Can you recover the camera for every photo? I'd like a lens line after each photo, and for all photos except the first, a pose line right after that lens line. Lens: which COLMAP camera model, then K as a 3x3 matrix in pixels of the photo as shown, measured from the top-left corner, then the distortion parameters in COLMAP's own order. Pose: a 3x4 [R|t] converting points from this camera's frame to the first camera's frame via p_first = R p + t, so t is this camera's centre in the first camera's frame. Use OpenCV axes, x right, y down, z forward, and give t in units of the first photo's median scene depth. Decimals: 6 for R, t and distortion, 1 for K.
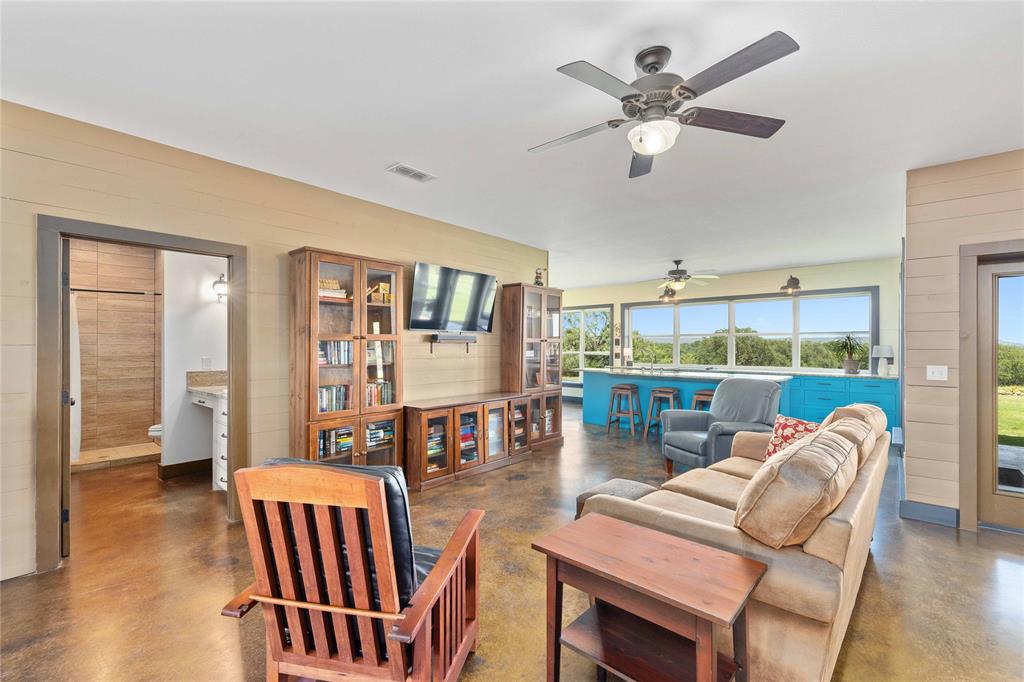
lens RADIAL K [[435.1, 0, 515.0], [0, 435.1, 344.8], [0, 0, 1]] dist [-0.000937, 0.000512]
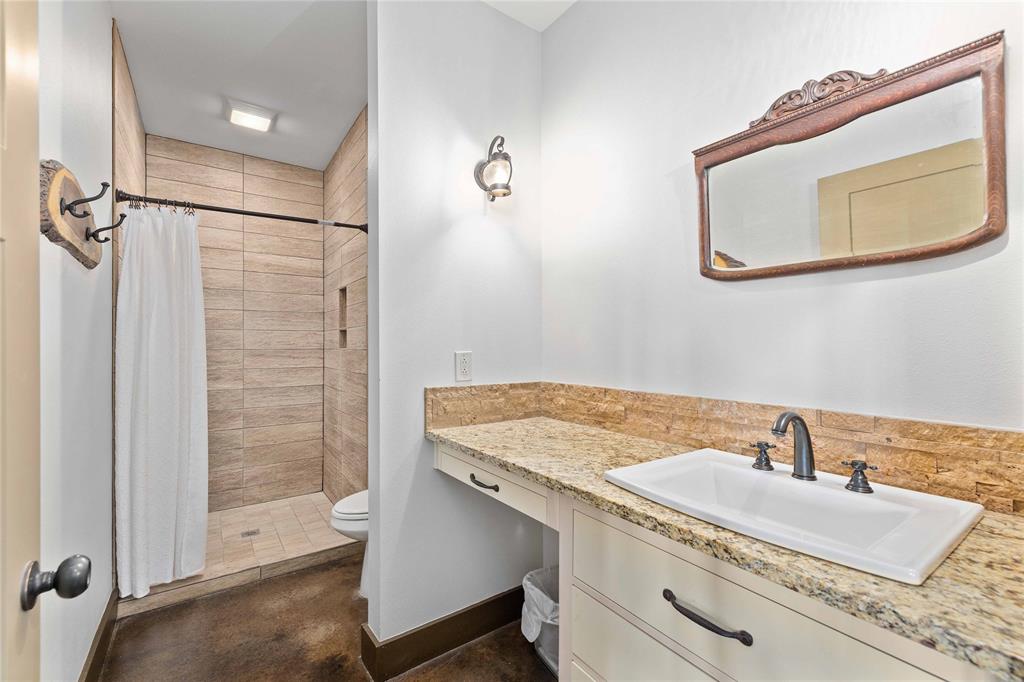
lens RADIAL K [[435.1, 0, 505.2], [0, 435.1, 339.9], [0, 0, 1]] dist [-0.000937, 0.000512]
pose [[0.969774, -0.001517, -0.244000, -0.457616], [0.001204, 0.999998, -0.001433, 0.014873], [0.244002, 0.001095, 0.969774, 0.498435]]
